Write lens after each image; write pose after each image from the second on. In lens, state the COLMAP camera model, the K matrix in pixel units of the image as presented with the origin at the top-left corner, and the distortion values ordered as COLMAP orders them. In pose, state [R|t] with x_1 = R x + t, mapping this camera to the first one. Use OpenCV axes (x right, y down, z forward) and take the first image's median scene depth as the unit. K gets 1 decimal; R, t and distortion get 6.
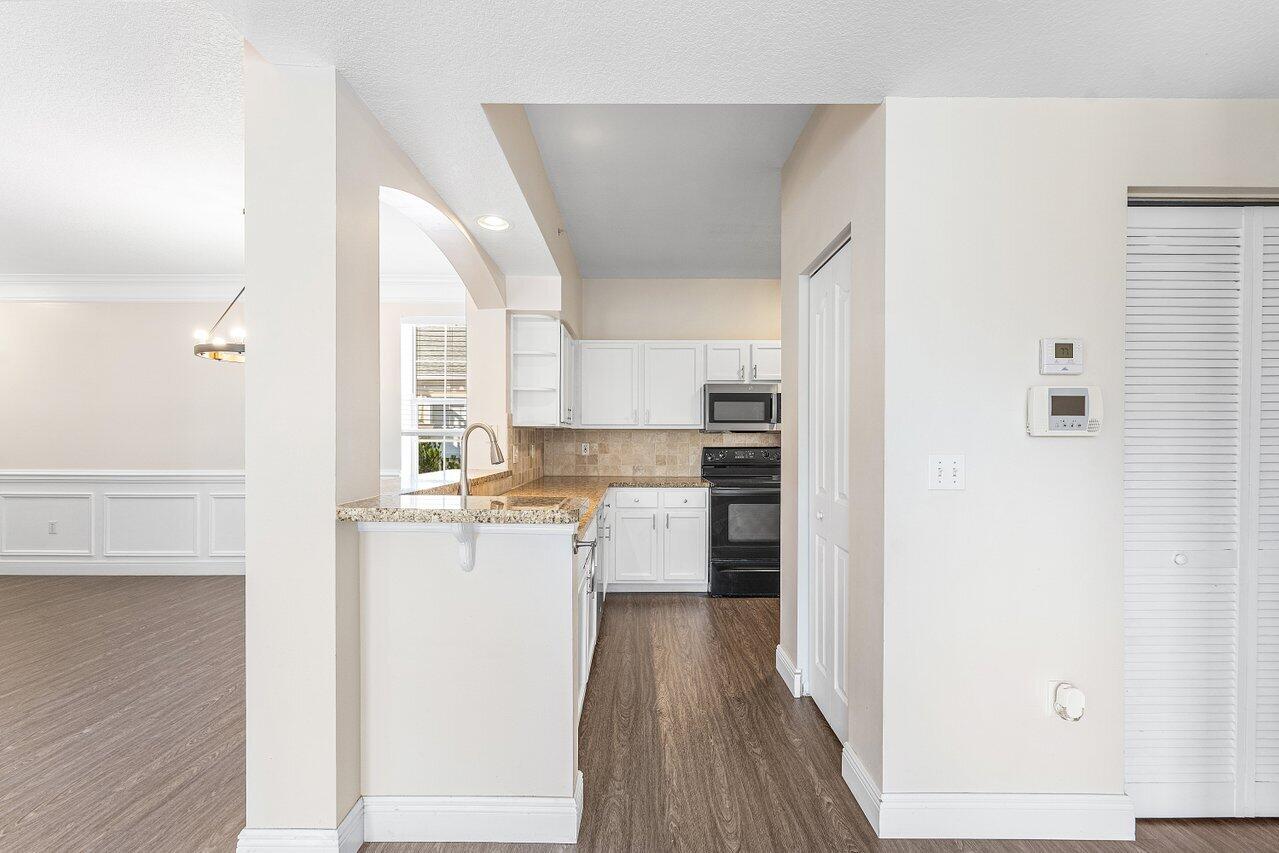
lens RADIAL K [[534.9, 0, 645.8], [0, 534.9, 446.6], [0, 0, 1]] dist [0.001310, -0.000235]
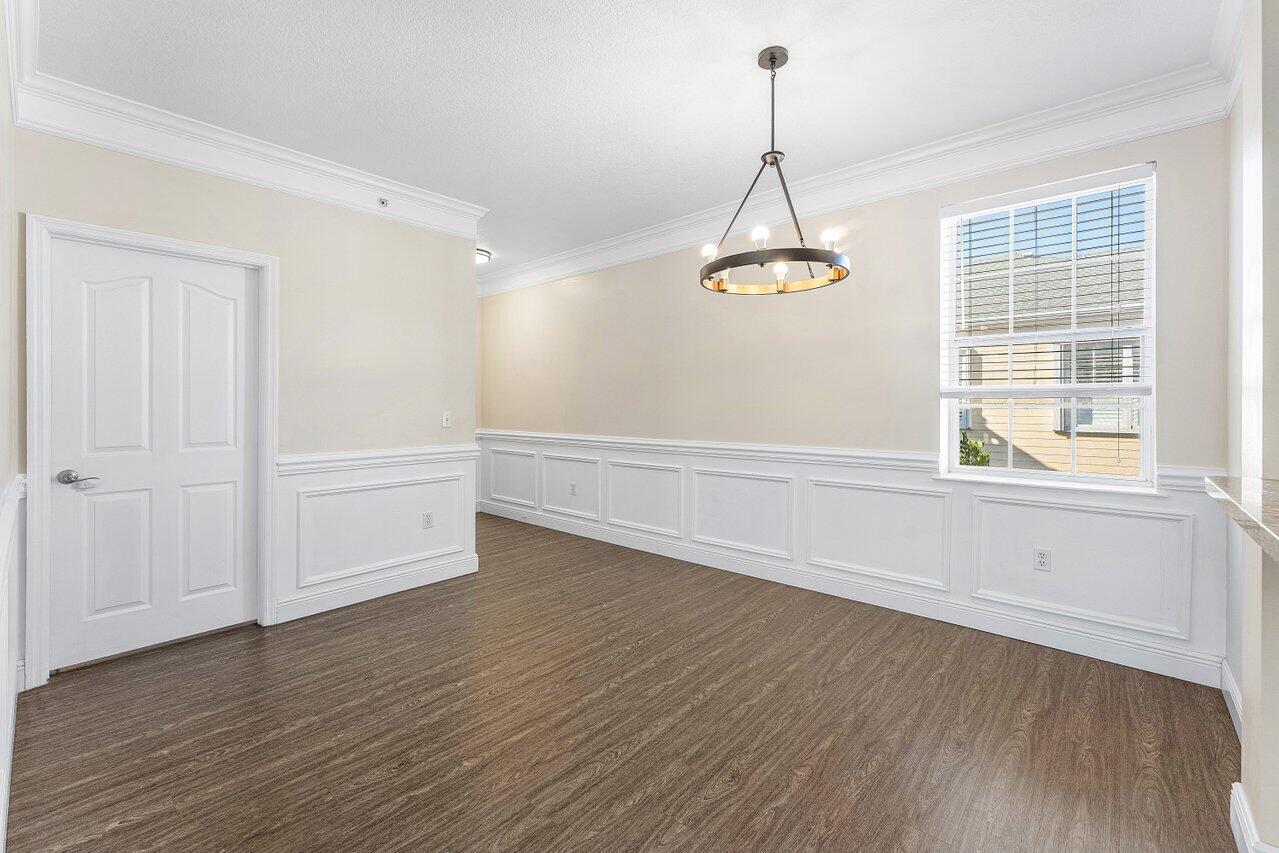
lens RADIAL K [[536.5, 0, 638.4], [0, 536.5, 400.9], [0, 0, 1]] dist [0.000023, -0.000068]
pose [[0.743126, -0.009258, -0.669087, -0.433891], [-0.002572, 0.999857, -0.016691, -0.007108], [0.669146, 0.014124, 0.742997, 0.426963]]
